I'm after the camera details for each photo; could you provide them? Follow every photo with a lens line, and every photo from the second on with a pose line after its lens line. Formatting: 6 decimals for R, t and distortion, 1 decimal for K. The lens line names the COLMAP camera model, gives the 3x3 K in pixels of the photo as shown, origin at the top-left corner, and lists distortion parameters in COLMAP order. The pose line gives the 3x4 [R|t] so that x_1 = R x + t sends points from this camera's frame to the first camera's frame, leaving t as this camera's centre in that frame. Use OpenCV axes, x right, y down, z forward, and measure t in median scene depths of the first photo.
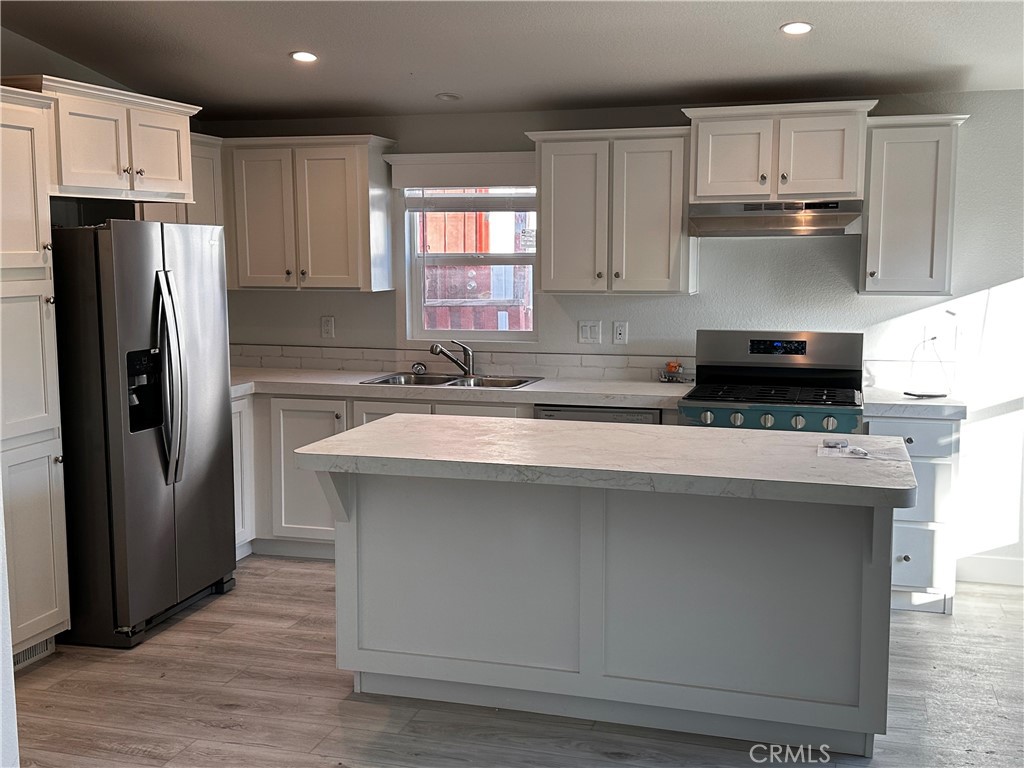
lens RADIAL K [[1119.2, 0, 517.0], [0, 1119.2, 384.9], [0, 0, 1]] dist [0.039976, 0.000000]
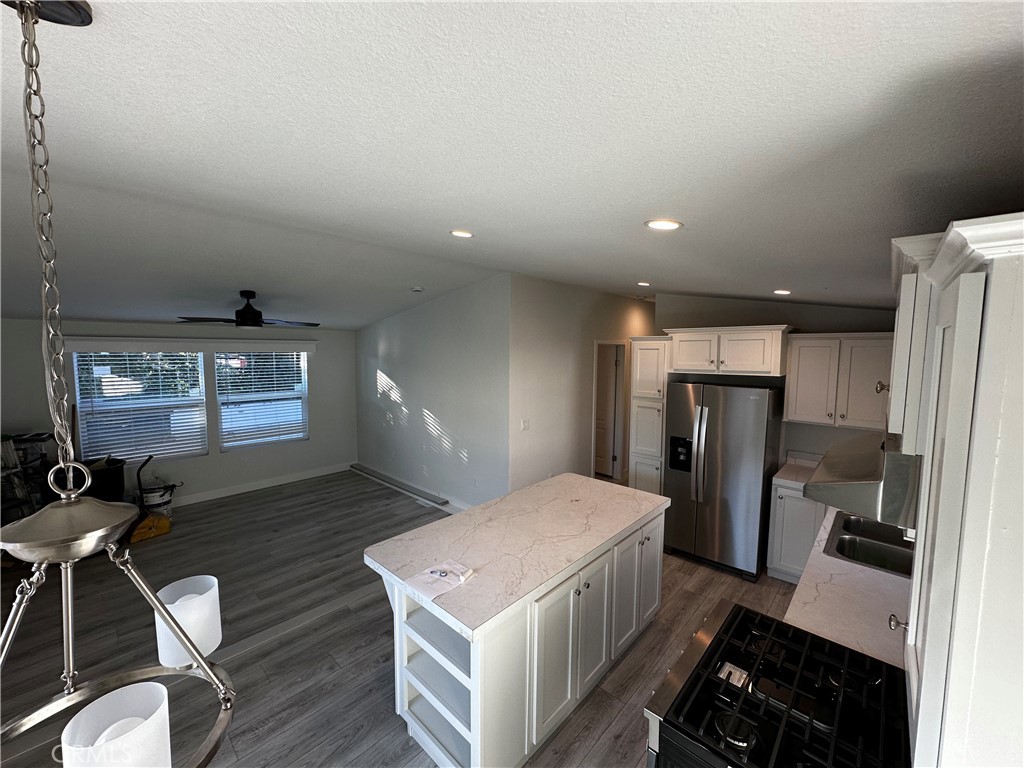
lens RADIAL K [[410.0, 0, 513.3], [0, 410.0, 381.5], [0, 0, 1]] dist [0.002920, 0.000412]
pose [[-0.449650, 0.071834, -0.890312, 0.551056], [-0.107652, 0.985136, 0.133855, -0.209533], [0.886694, 0.156032, -0.435233, 0.970711]]
